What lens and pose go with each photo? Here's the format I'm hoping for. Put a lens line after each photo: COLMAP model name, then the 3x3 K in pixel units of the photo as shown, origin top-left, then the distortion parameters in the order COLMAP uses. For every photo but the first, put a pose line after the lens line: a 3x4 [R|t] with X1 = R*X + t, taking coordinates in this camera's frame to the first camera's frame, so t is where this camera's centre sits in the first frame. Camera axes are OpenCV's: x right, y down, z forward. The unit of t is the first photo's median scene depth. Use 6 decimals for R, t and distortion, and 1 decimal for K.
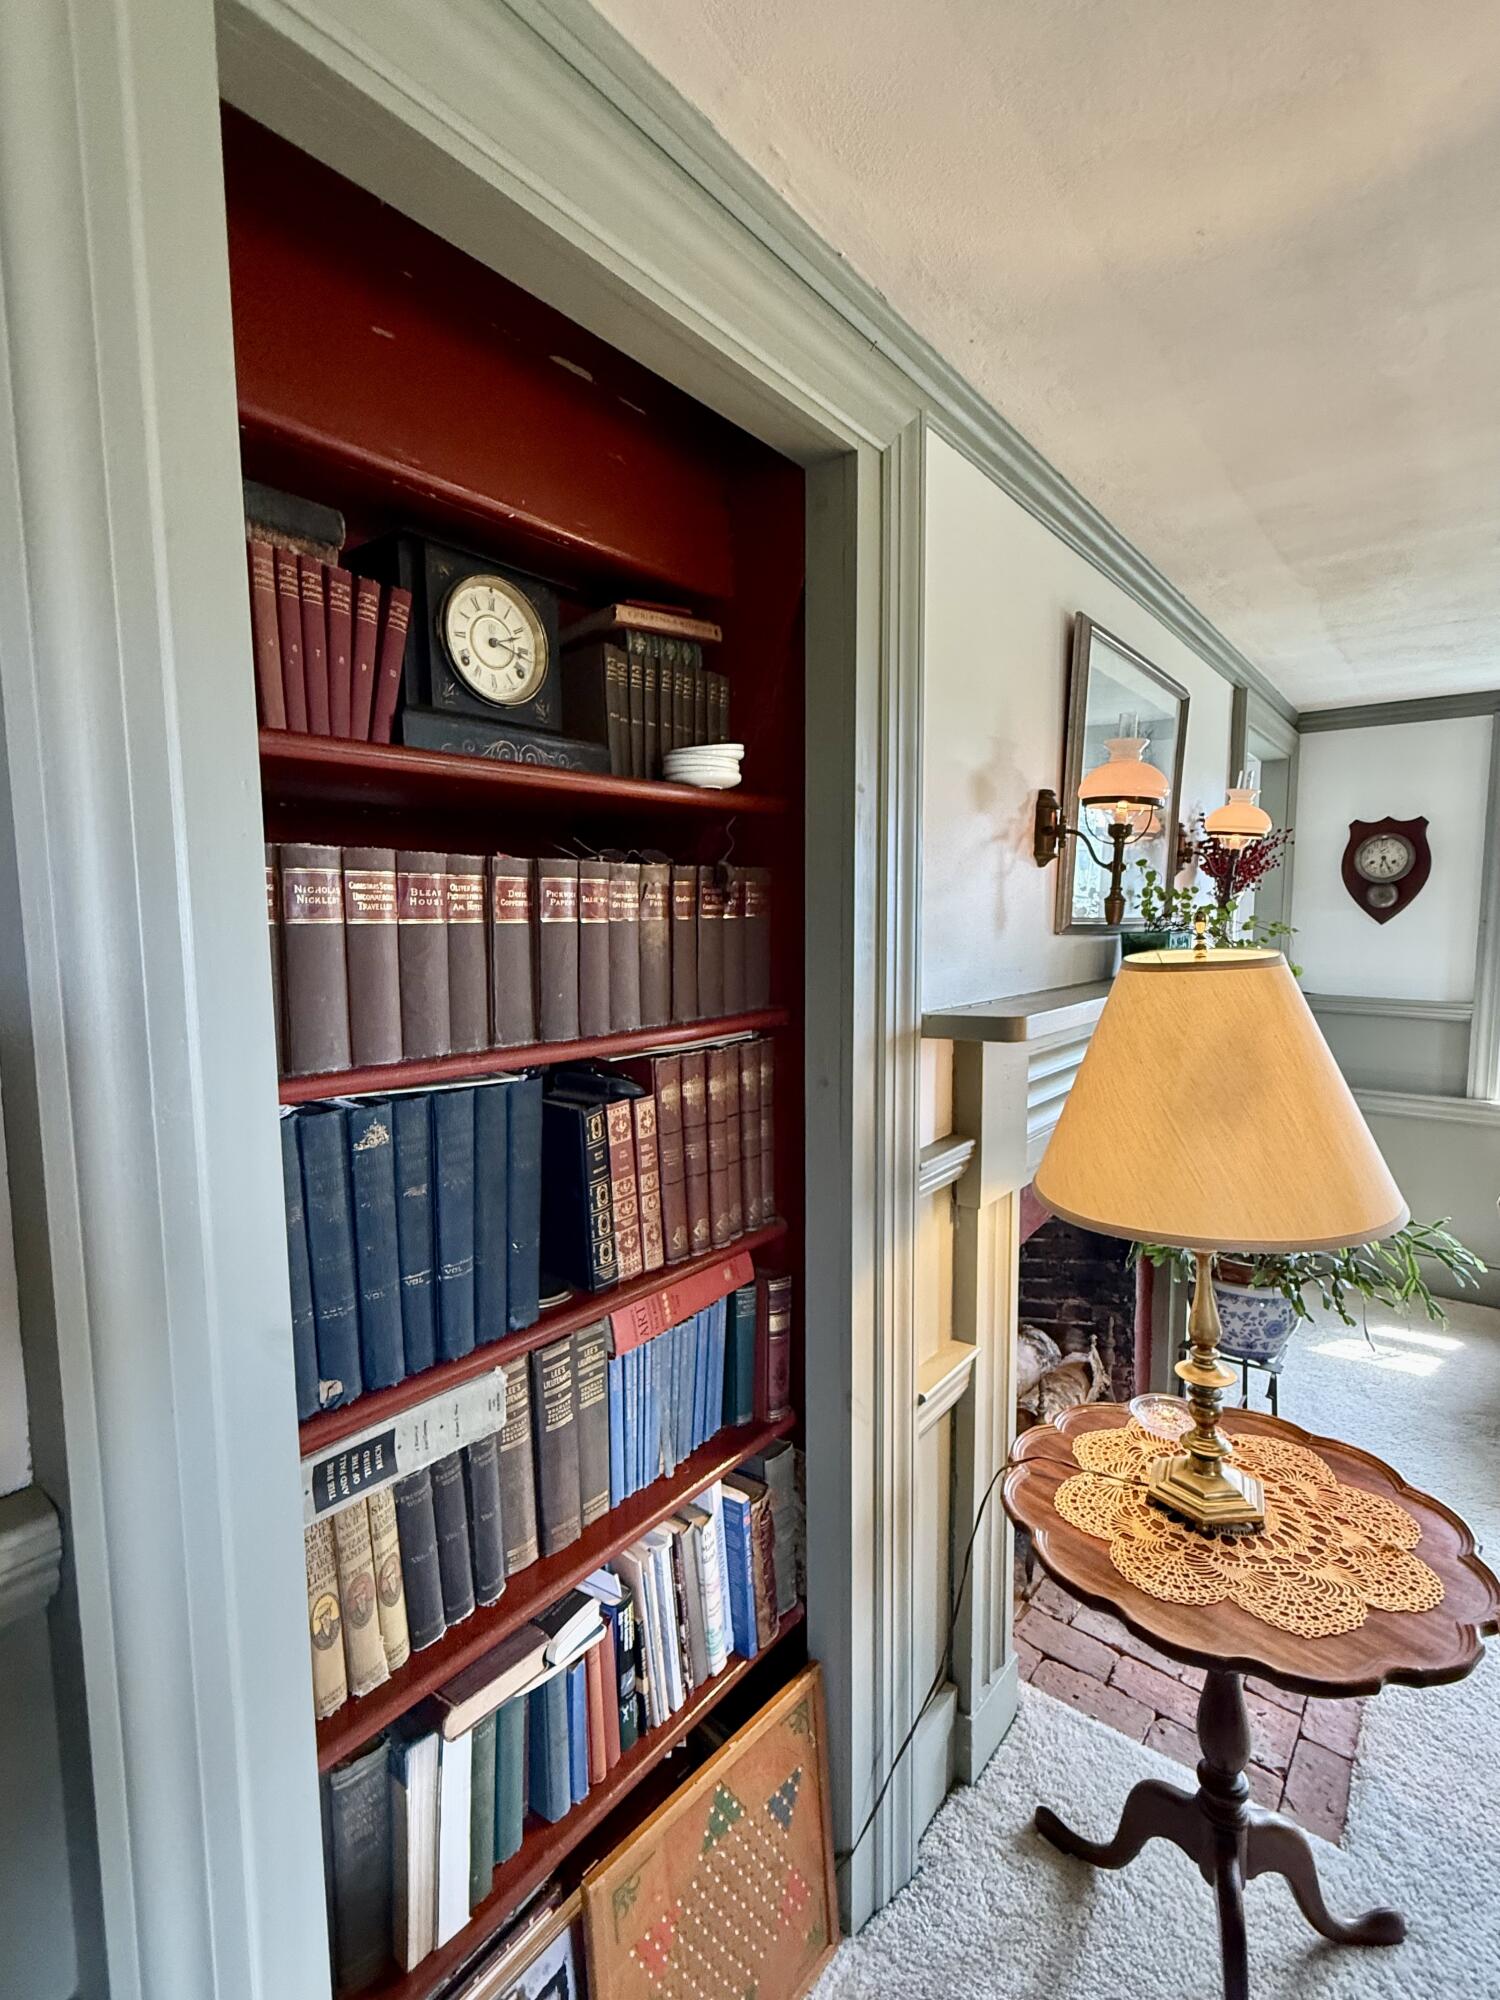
lens RADIAL K [[929.0, 0, 760.6], [0, 929.0, 1001.8], [0, 0, 1]] dist [0.002725, 0.000144]
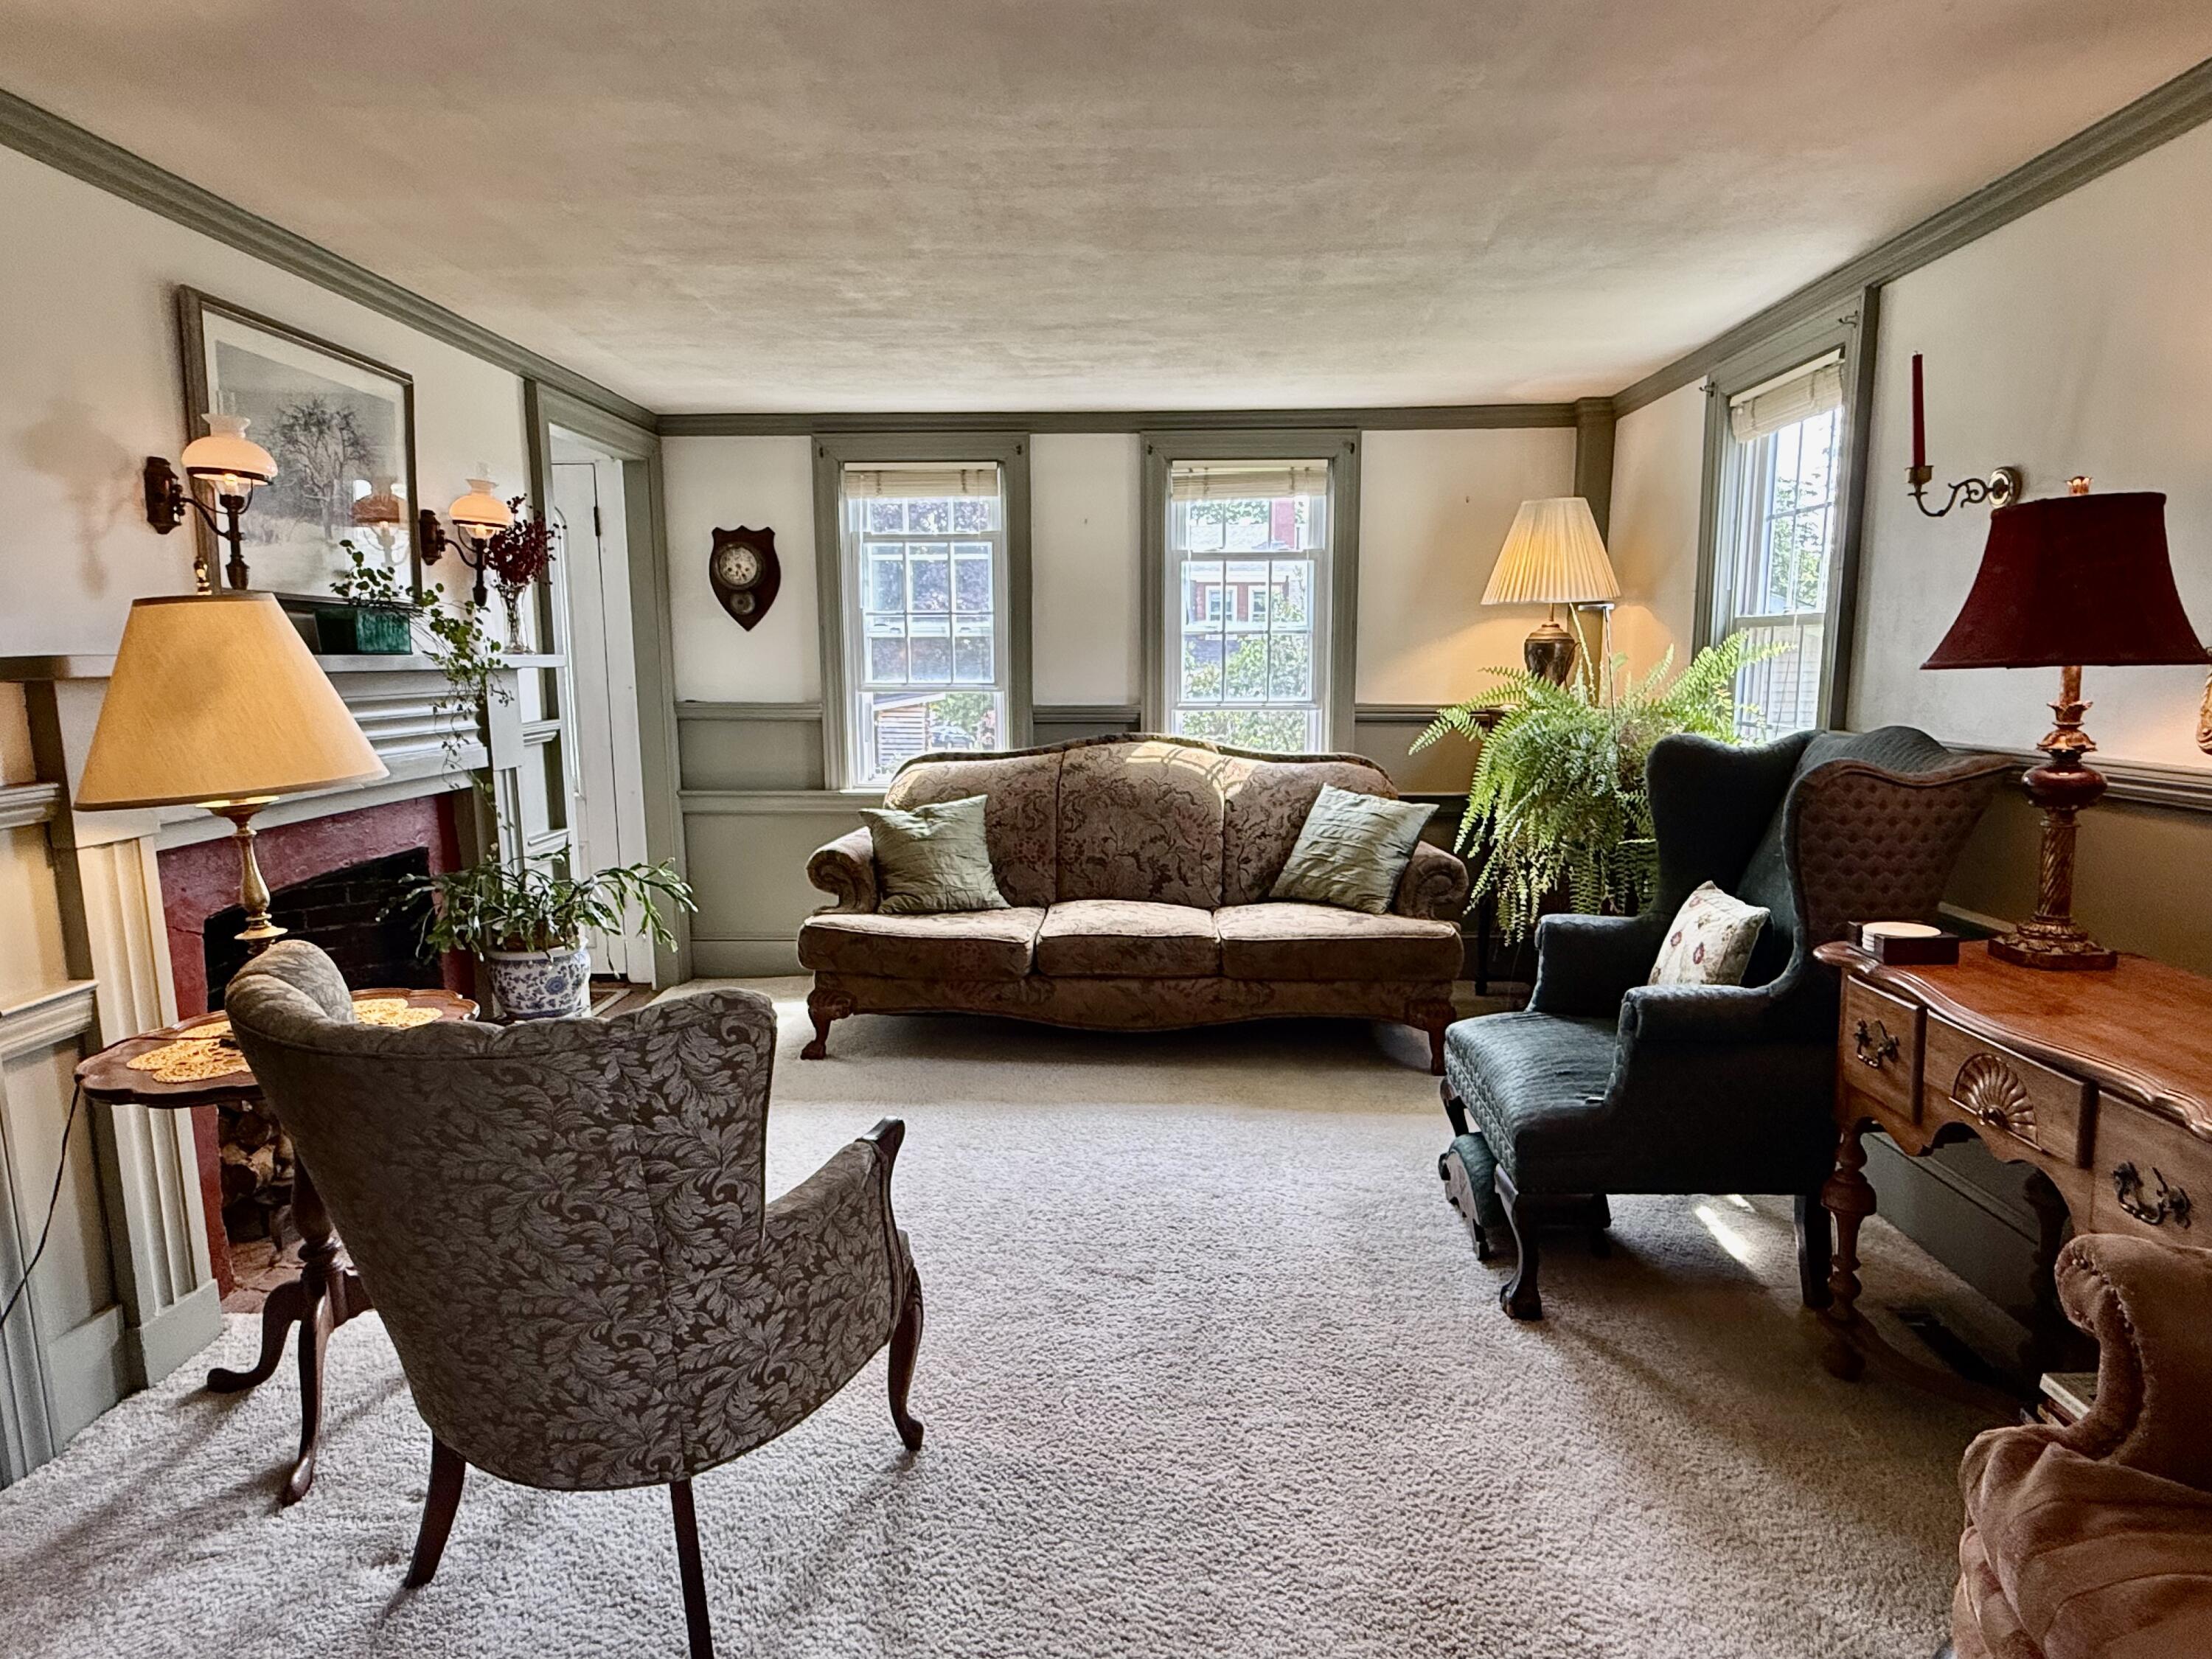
lens RADIAL K [[1246.3, 0, 1105.4], [0, 1246.3, 848.3], [0, 0, 1]] dist [-0.000964, 0.000650]
pose [[0.801788, -0.092805, 0.590358, 0.320313], [0.061159, 0.995424, 0.073421, 0.179761], [-0.594471, -0.022762, 0.803795, -0.808102]]
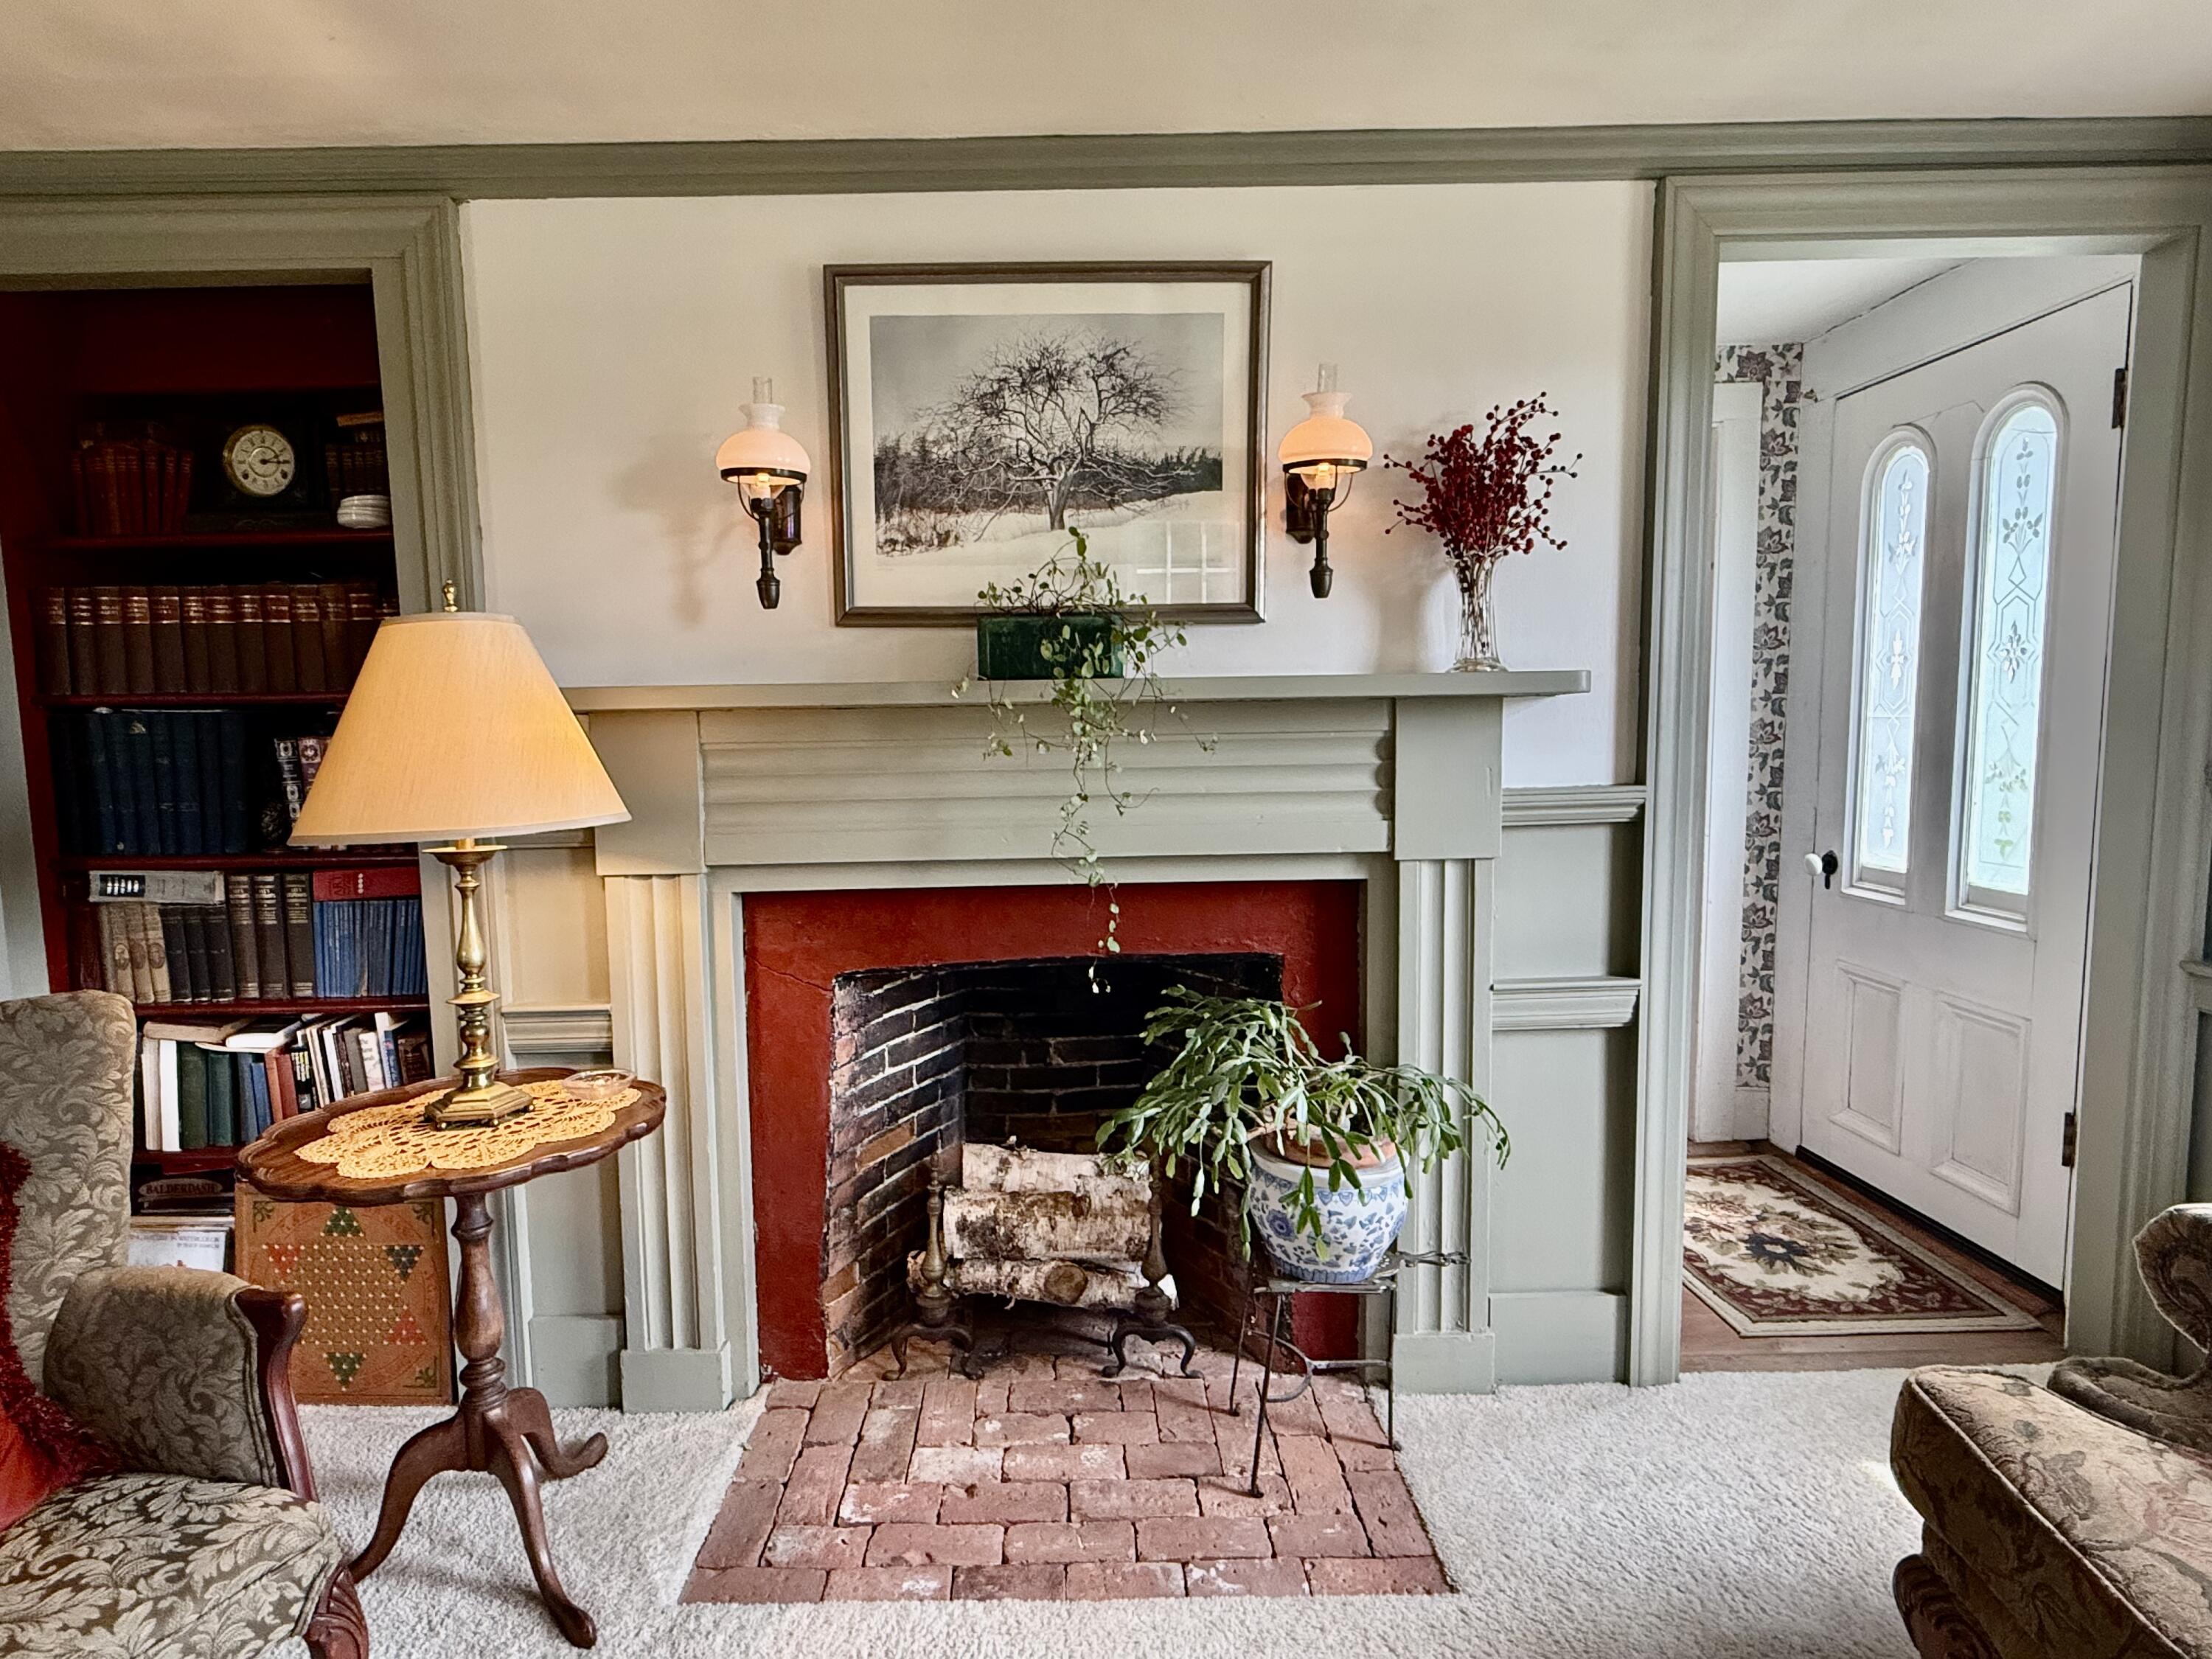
lens RADIAL K [[1246.3, 0, 1105.4], [0, 1246.3, 848.3], [0, 0, 1]] dist [-0.000964, 0.000650]
pose [[0.625165, 0.075189, -0.776862, 1.659562], [-0.061720, 0.996994, 0.046826, 0.080522], [0.778048, 0.018674, 0.627927, 0.510613]]
